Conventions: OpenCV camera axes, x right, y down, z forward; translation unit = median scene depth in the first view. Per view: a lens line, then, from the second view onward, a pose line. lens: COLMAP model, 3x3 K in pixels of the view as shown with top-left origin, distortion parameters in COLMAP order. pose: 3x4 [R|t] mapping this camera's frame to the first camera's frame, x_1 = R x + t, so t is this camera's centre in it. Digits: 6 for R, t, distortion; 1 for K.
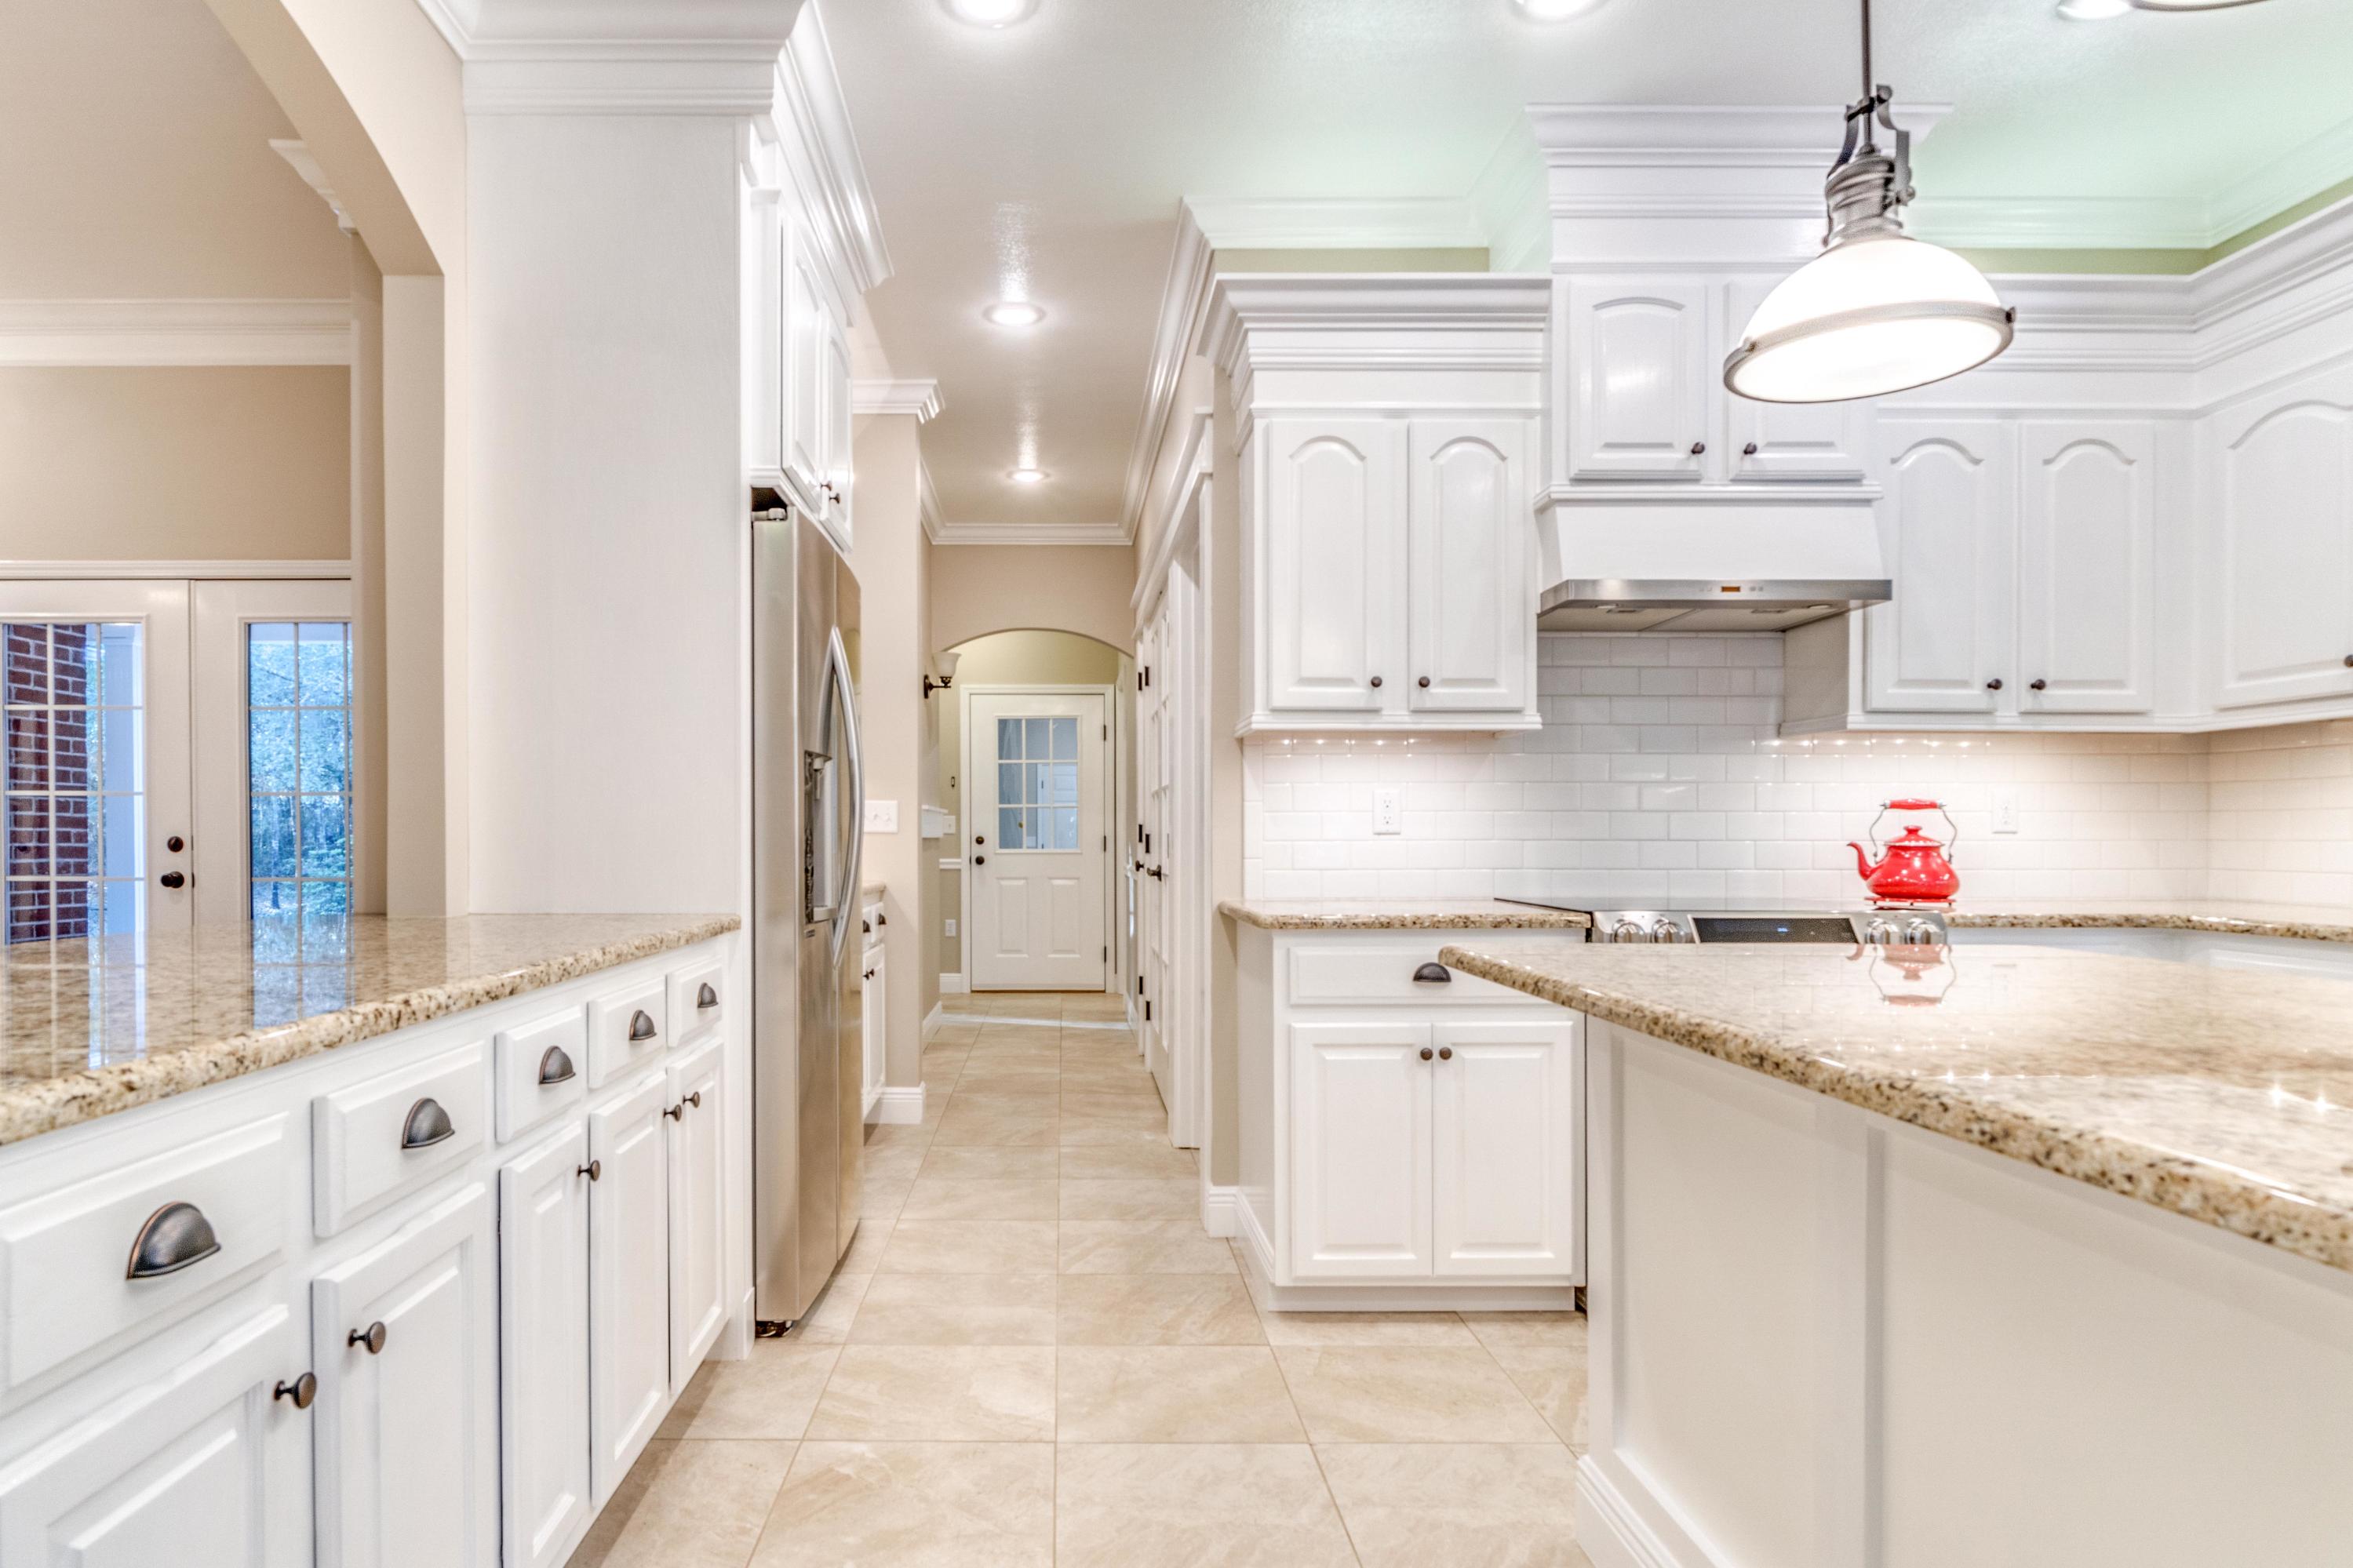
lens RADIAL K [[1335.4, 0, 1056.5], [0, 1335.4, 845.7], [0, 0, 1]] dist [-0.005565, -0.000212]
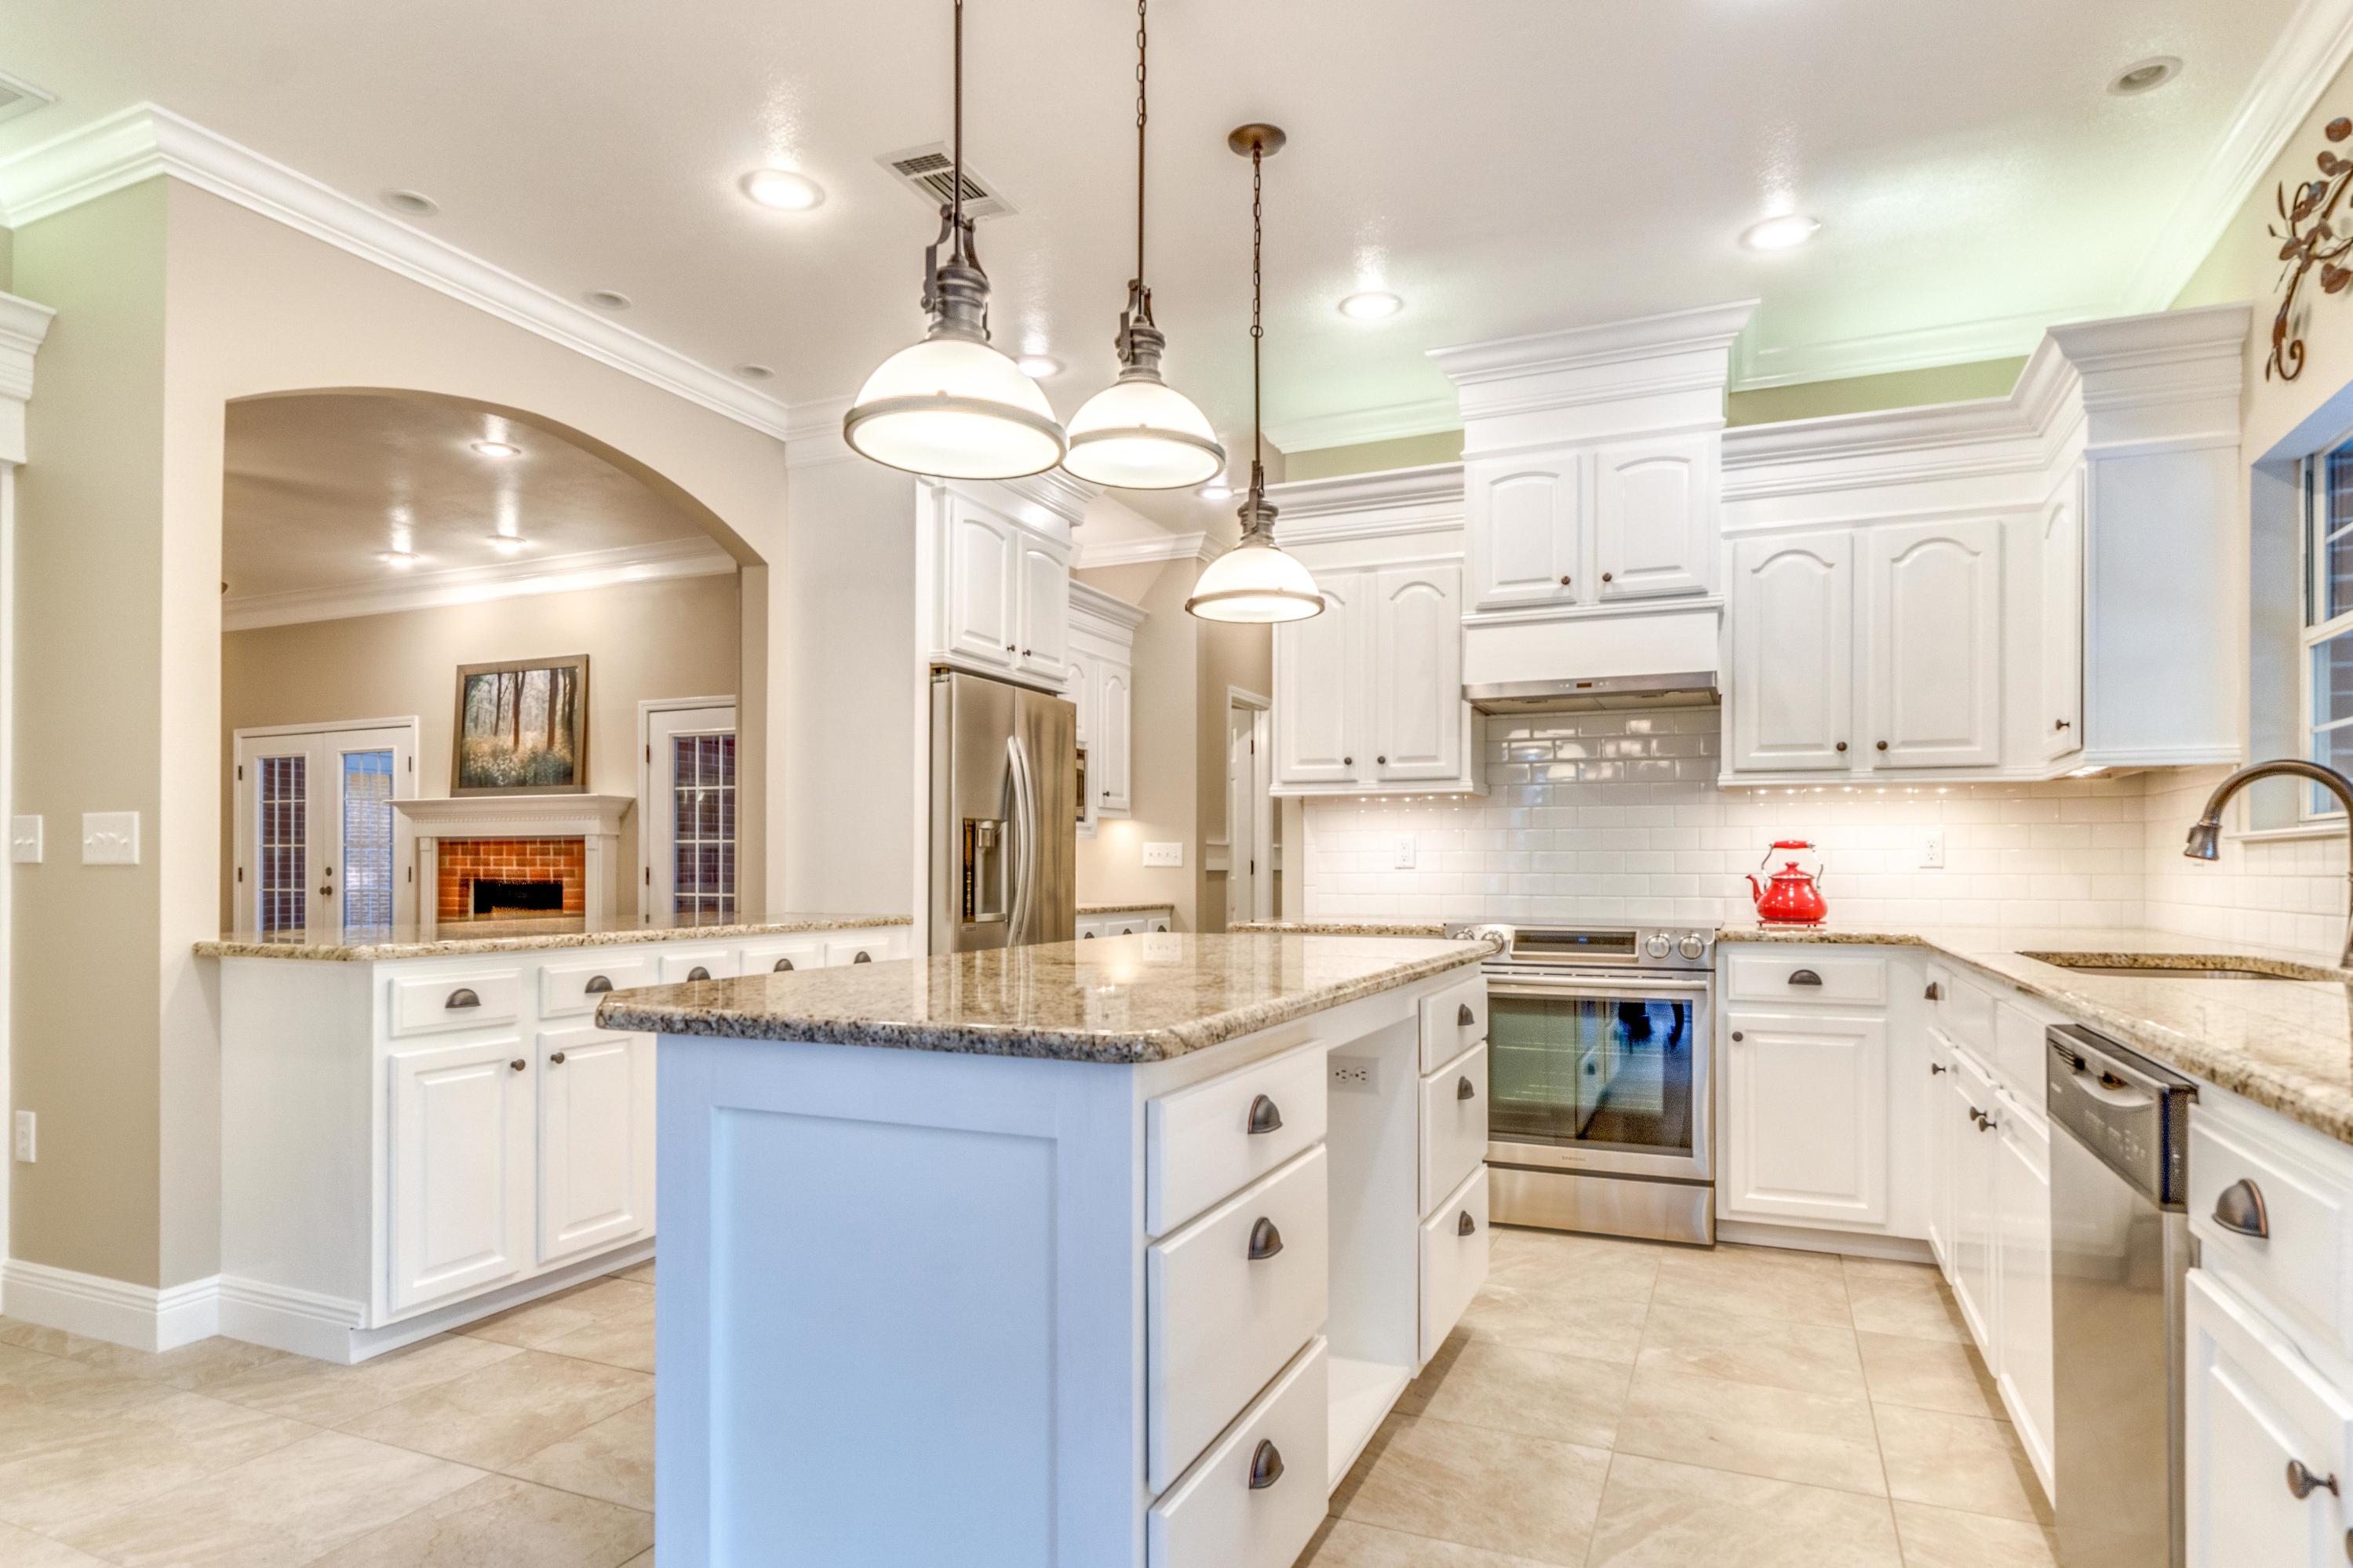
lens RADIAL K [[1335.4, 0, 1190.5], [0, 1335.4, 850.1], [0, 0, 1]] dist [-0.005565, -0.000212]
pose [[0.918004, -0.004637, -0.396544, 0.659902], [-0.003104, 0.999817, -0.018877, -0.001041], [0.396559, 0.018560, 0.917822, -0.371005]]
